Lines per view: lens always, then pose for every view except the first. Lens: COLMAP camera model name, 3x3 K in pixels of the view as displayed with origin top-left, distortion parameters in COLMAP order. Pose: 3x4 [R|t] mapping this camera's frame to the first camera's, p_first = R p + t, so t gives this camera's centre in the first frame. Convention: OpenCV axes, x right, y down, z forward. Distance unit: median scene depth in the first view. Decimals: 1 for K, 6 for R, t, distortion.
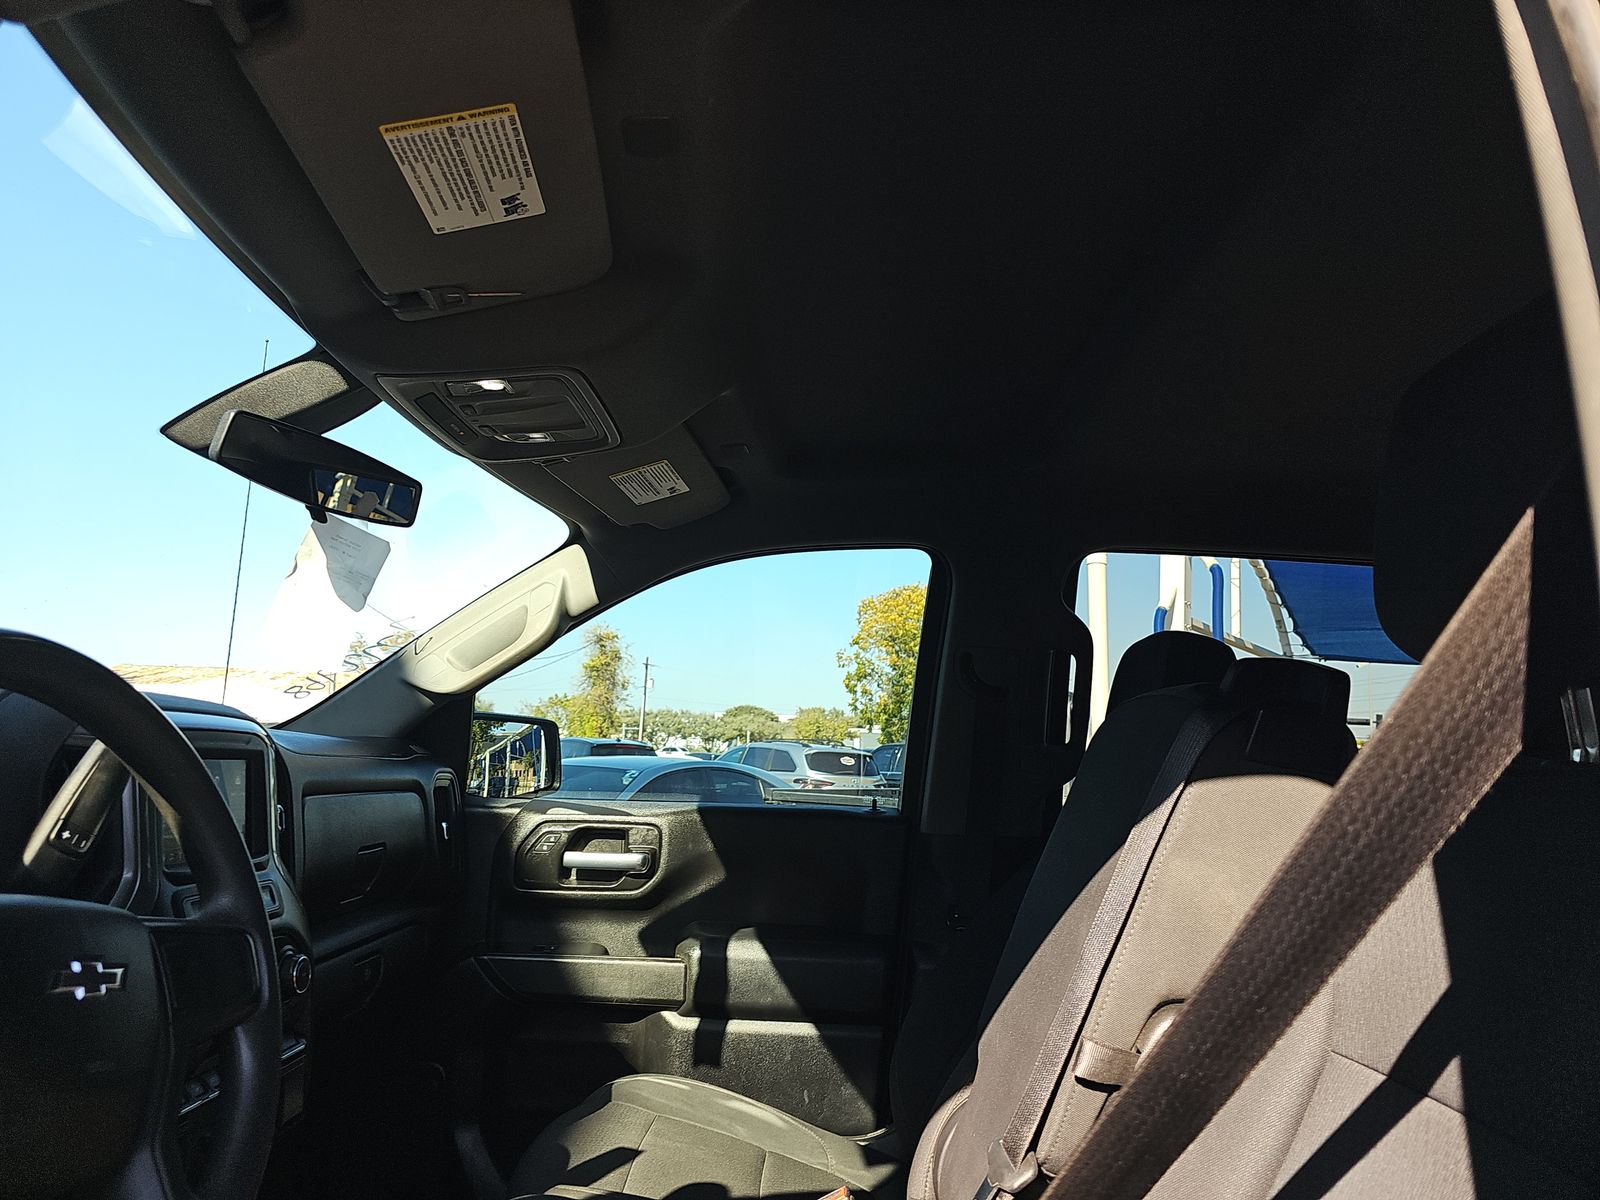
lens RADIAL K [[1155.3, 0, 774.4], [0, 1155.3, 545.8], [0, 0, 1]] dist [0.084043, -0.133607]
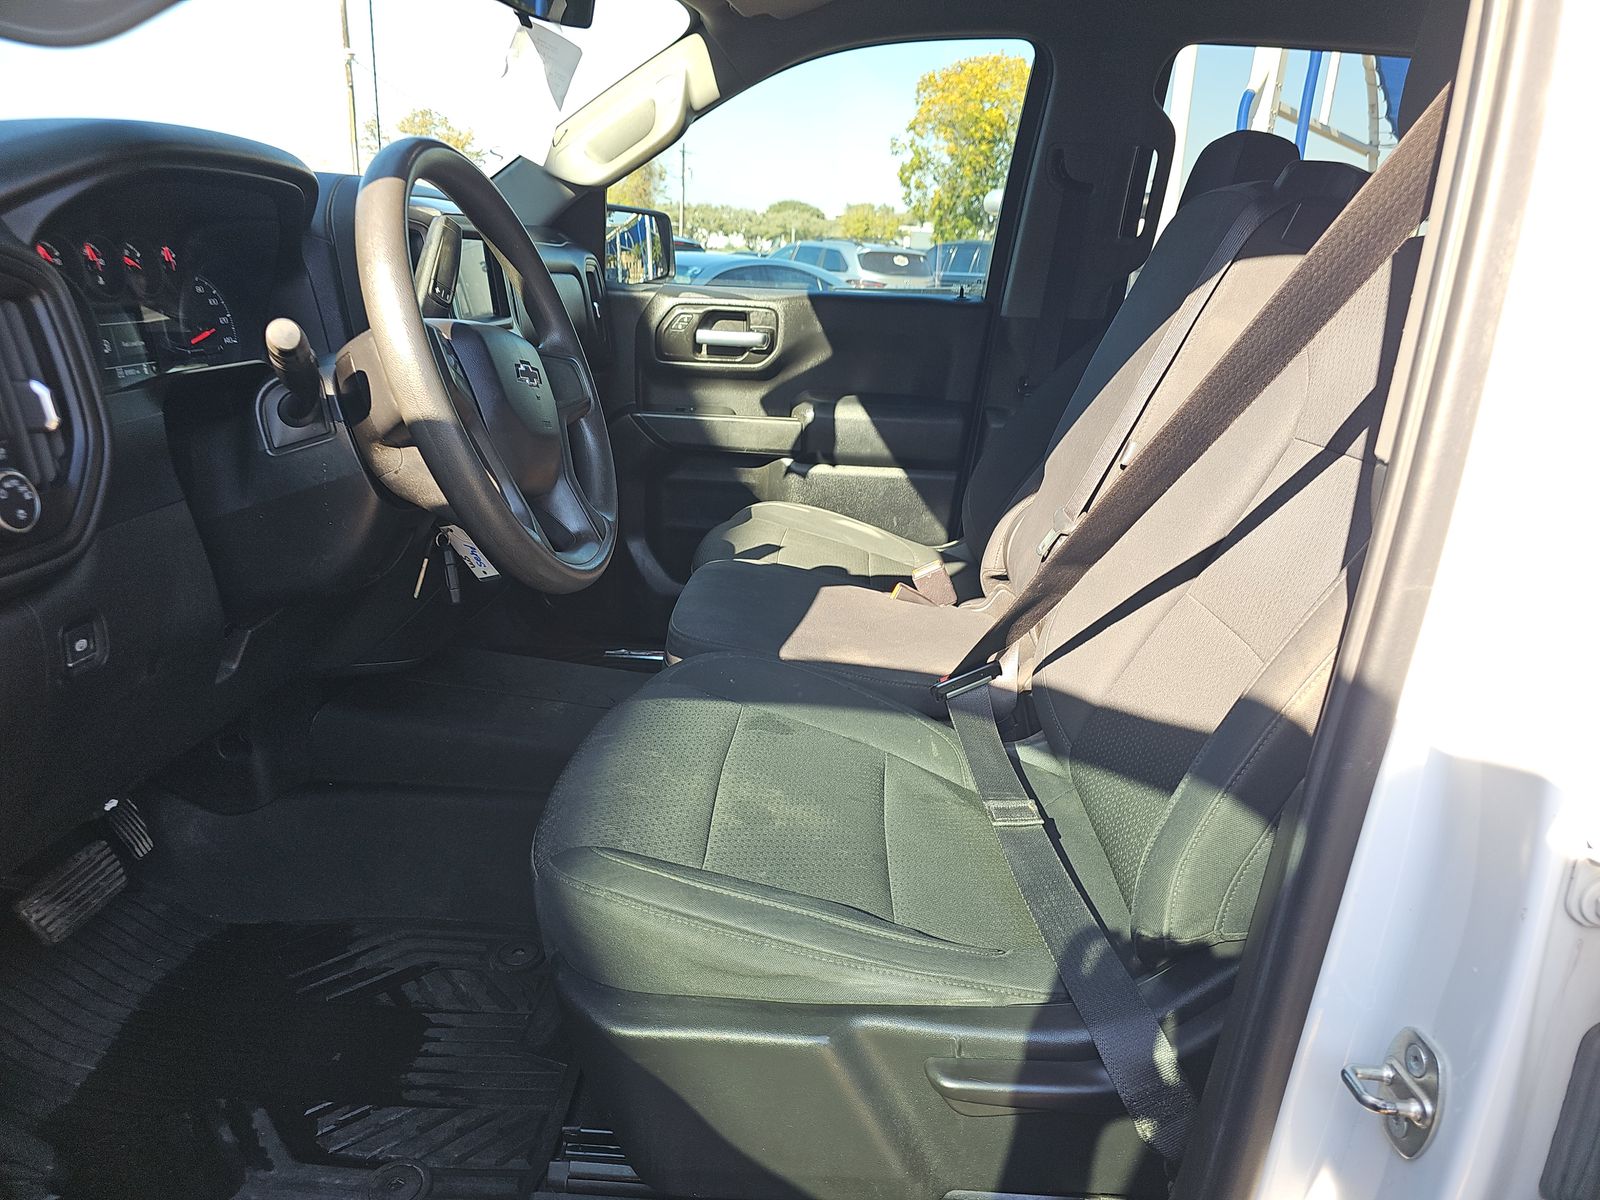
lens RADIAL K [[1174.7, 0, 805.7], [0, 1174.7, 639.0], [0, 0, 1]] dist [0.056527, -0.061859]
pose [[0.999941, 0.010024, -0.004164, -0.059486], [-0.006864, 0.881096, 0.472888, -0.026065], [0.008409, -0.472832, 0.881113, -0.190274]]
